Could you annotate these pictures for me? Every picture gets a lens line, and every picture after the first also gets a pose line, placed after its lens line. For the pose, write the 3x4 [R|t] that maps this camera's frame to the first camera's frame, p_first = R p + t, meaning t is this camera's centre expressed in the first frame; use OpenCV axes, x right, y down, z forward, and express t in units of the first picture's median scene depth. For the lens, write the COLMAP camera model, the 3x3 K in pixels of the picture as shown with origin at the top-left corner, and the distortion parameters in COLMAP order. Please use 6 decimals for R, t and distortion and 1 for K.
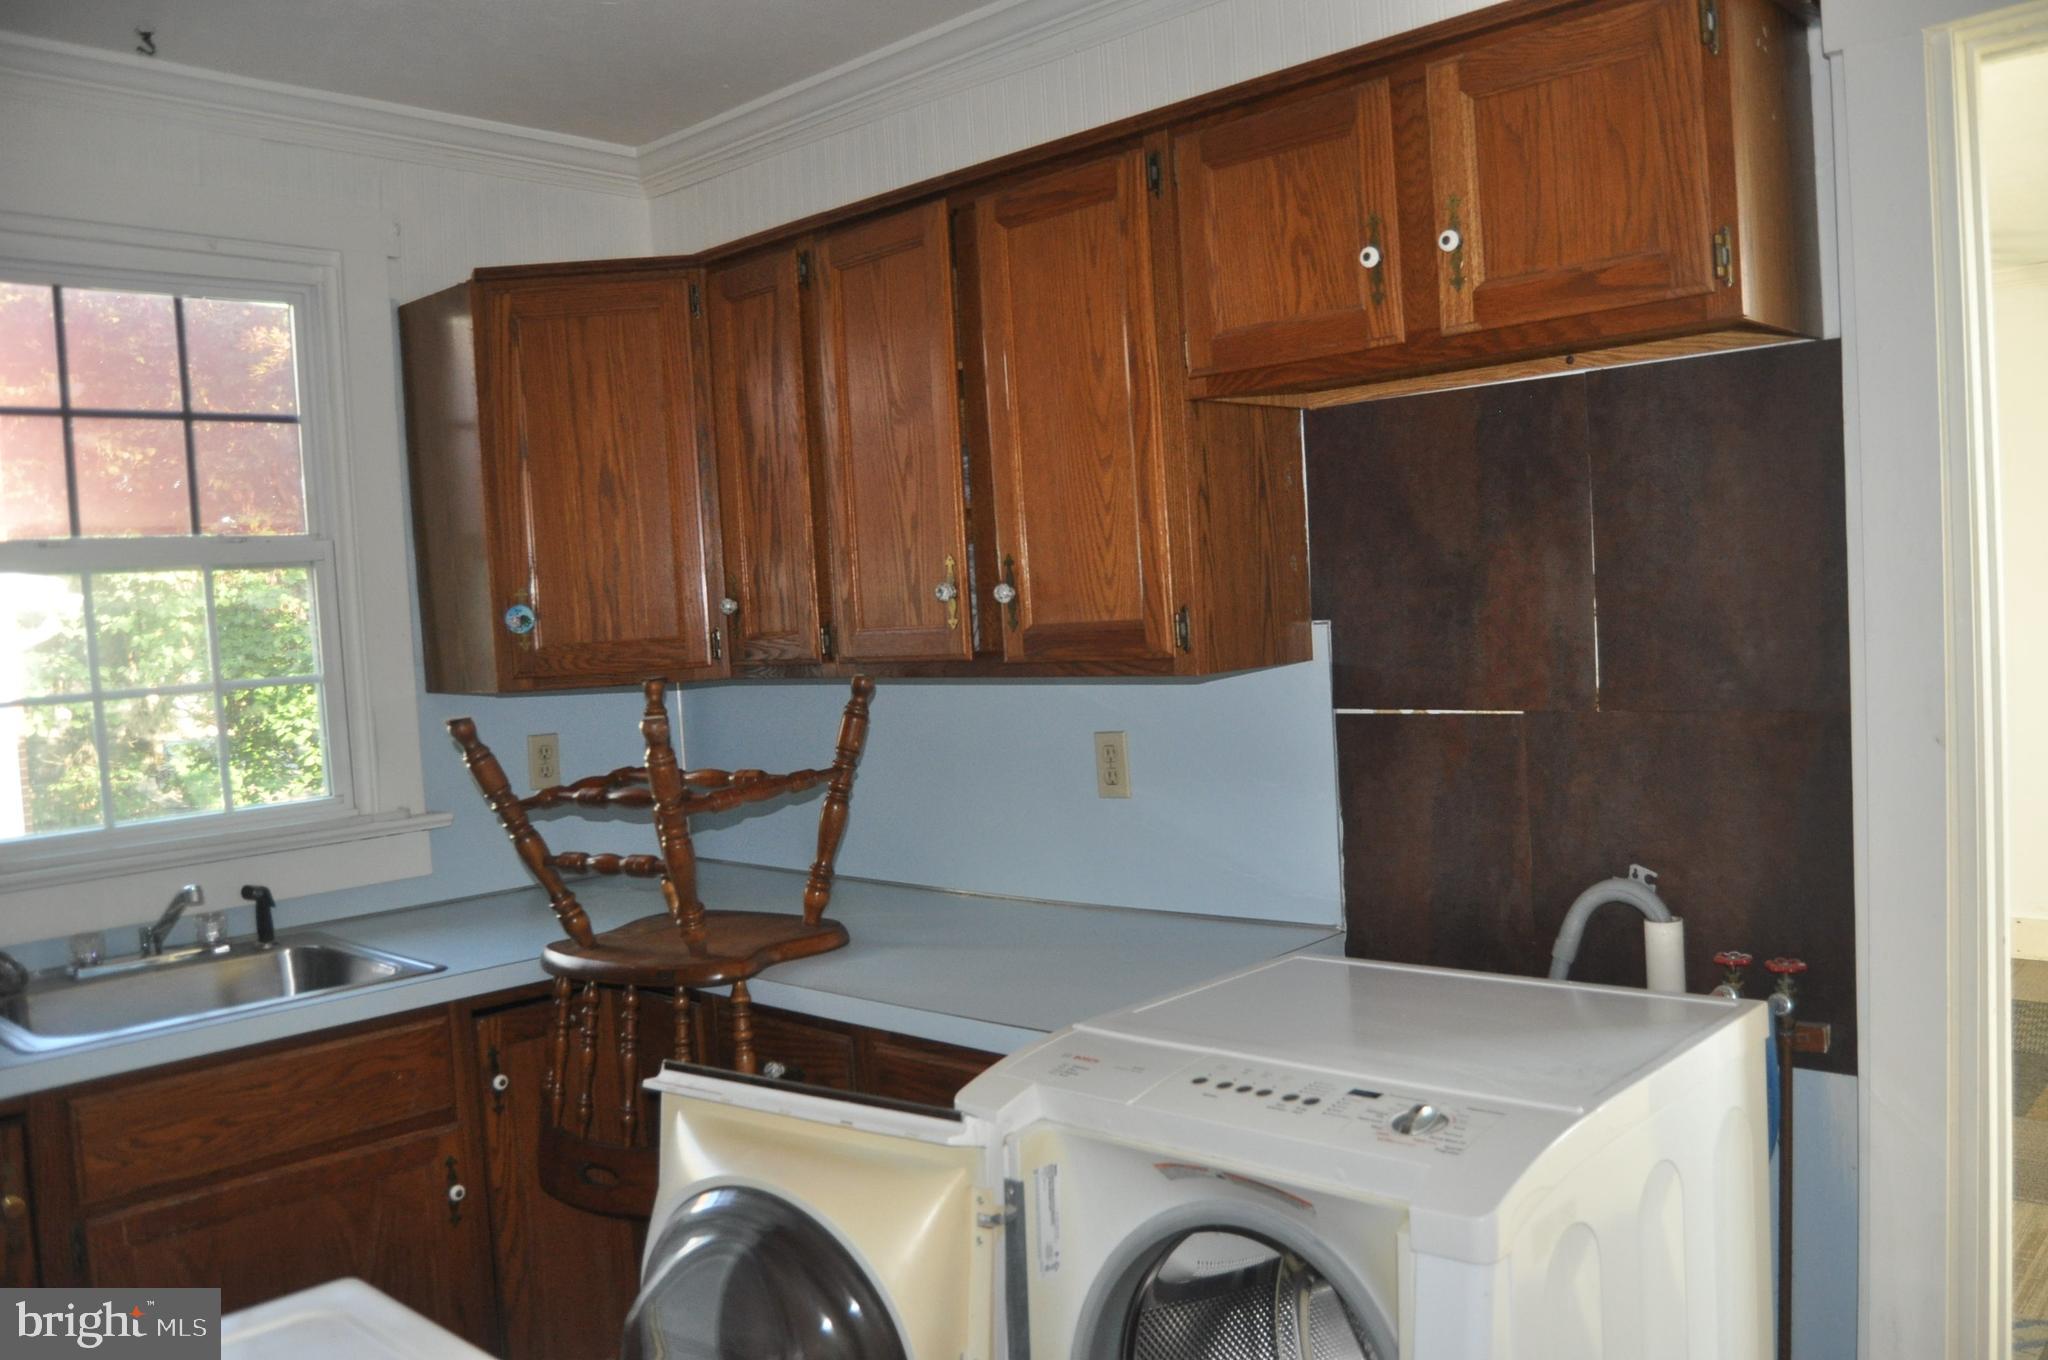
lens RADIAL K [[1643.8, 0, 1035.0], [0, 1643.8, 685.4], [0, 0, 1]] dist [-0.062881, -0.001214]
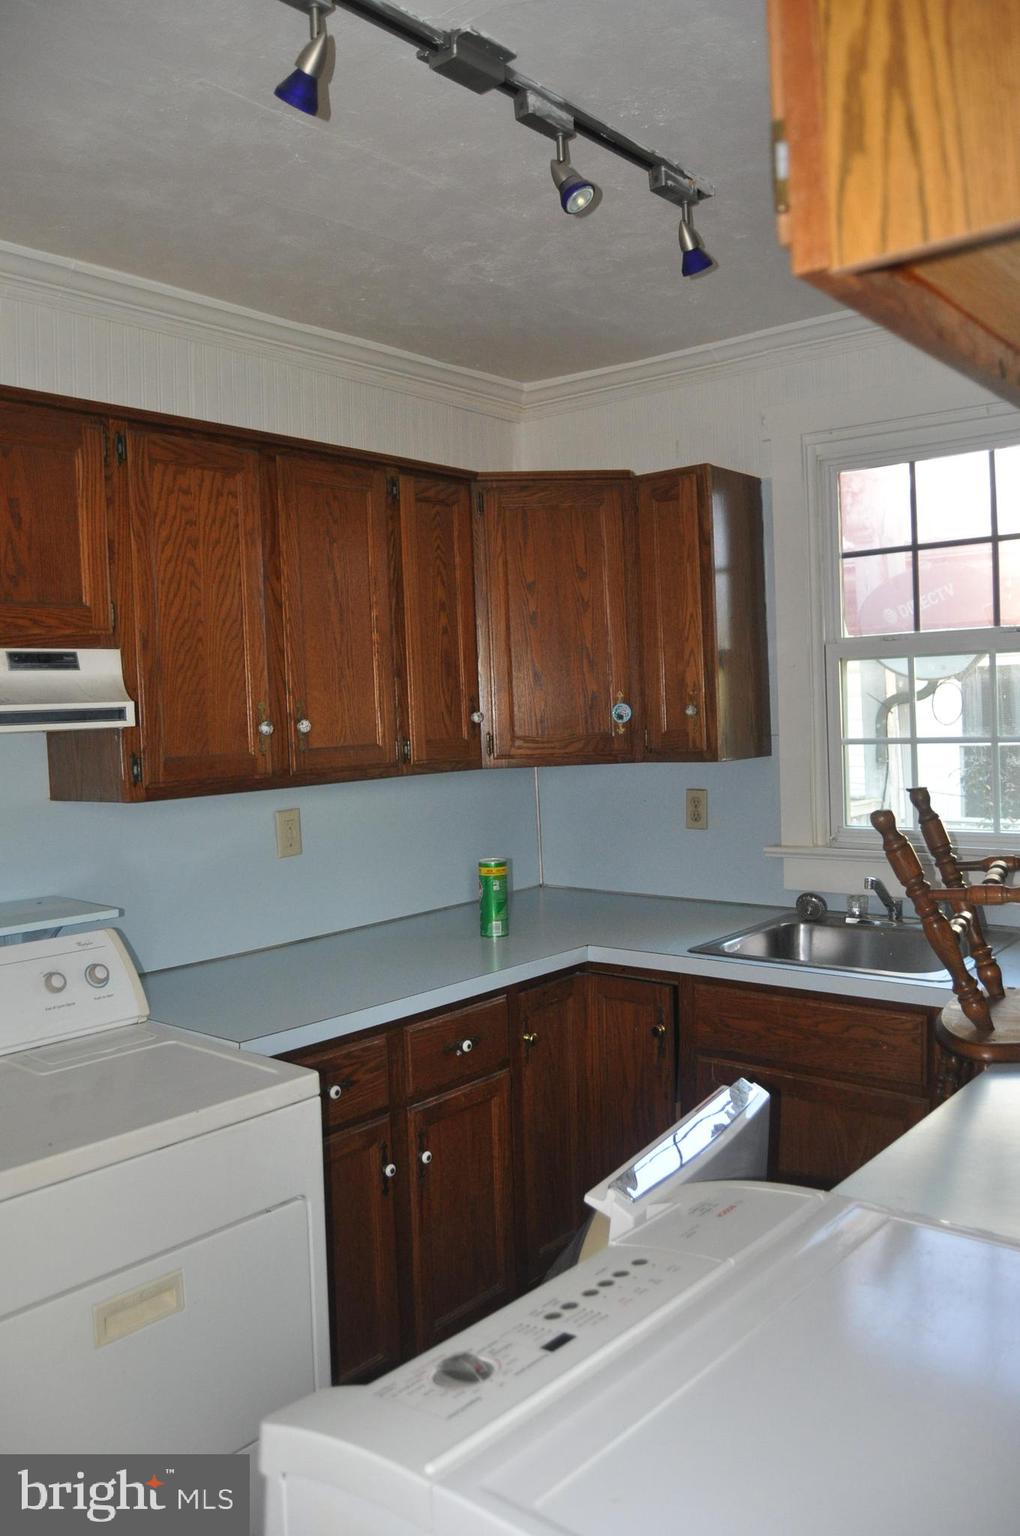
lens RADIAL K [[1232.8, 0, 534.7], [0, 1232.8, 769.8], [0, 0, 1]] dist [-0.062881, -0.001214]
pose [[0.059928, 0.113969, -0.991675, 0.645043], [-0.027196, 0.993278, 0.112510, -0.104720], [0.997832, 0.020227, 0.062625, 0.736737]]
